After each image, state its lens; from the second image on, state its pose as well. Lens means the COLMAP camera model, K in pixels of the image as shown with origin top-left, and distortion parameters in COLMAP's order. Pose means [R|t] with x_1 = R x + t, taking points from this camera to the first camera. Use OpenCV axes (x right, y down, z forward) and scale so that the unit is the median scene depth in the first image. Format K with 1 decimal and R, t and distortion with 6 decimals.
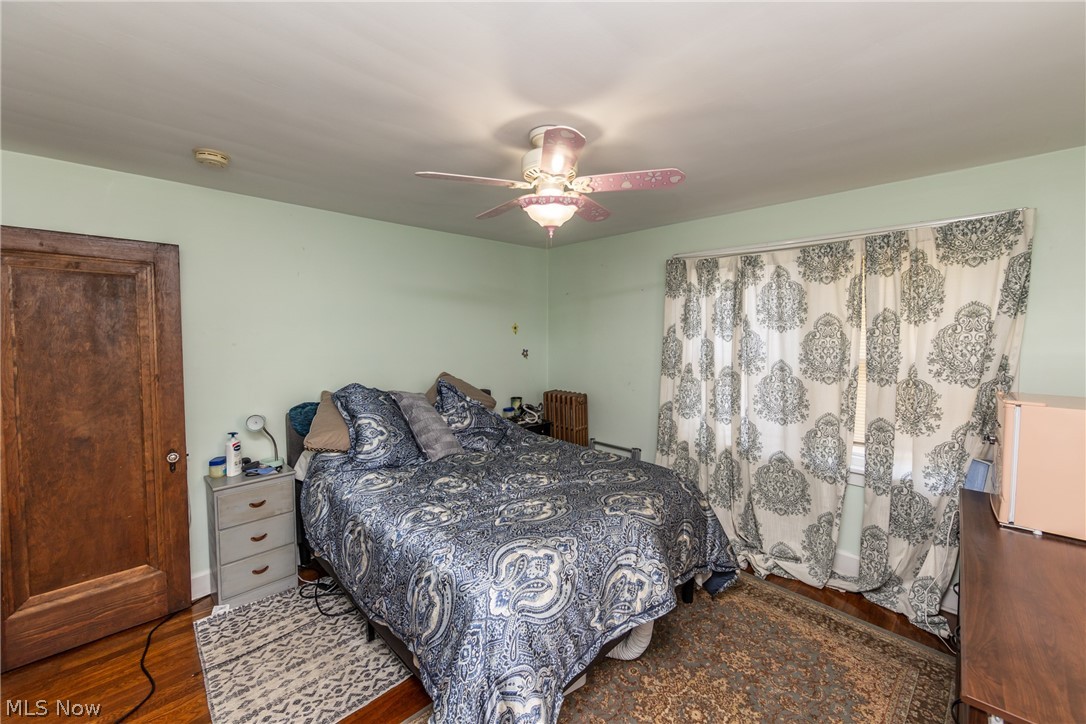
lens RADIAL K [[427.4, 0, 548.3], [0, 427.4, 356.3], [0, 0, 1]] dist [0.000913, 0.000044]
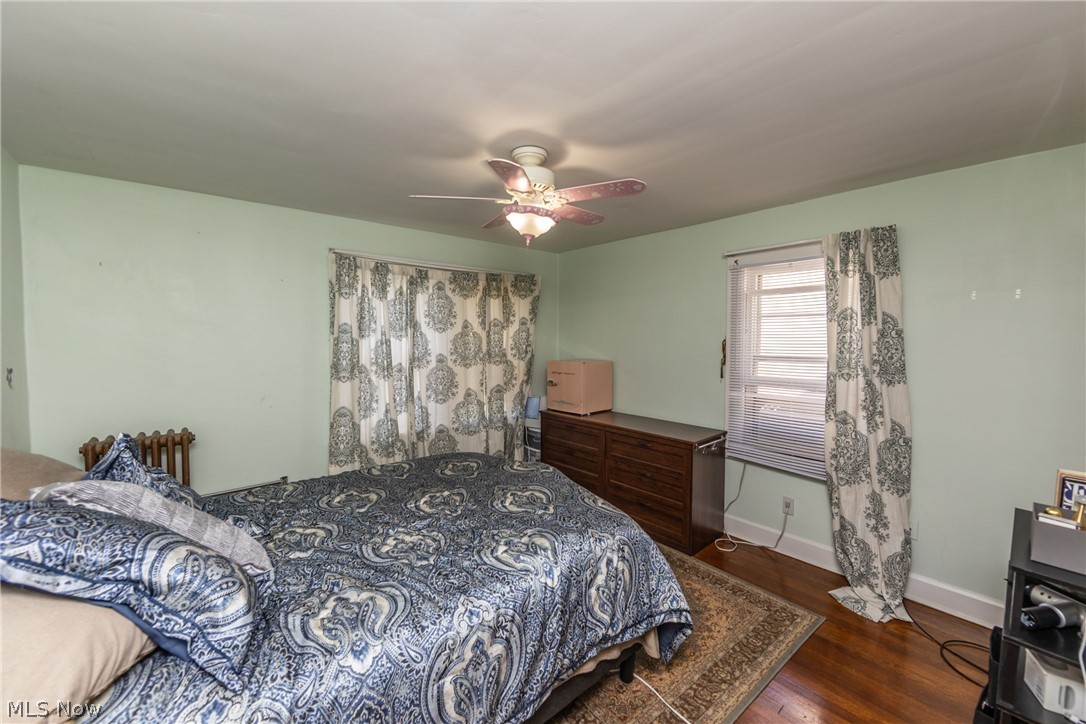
lens RADIAL K [[427.4, 0, 548.1], [0, 427.4, 357.2], [0, 0, 1]] dist [0.000913, 0.000044]
pose [[0.077161, -0.050639, 0.995732, -0.730650], [0.063293, 0.996944, 0.045796, -0.021243], [-0.995008, 0.059489, 0.080131, 0.576192]]
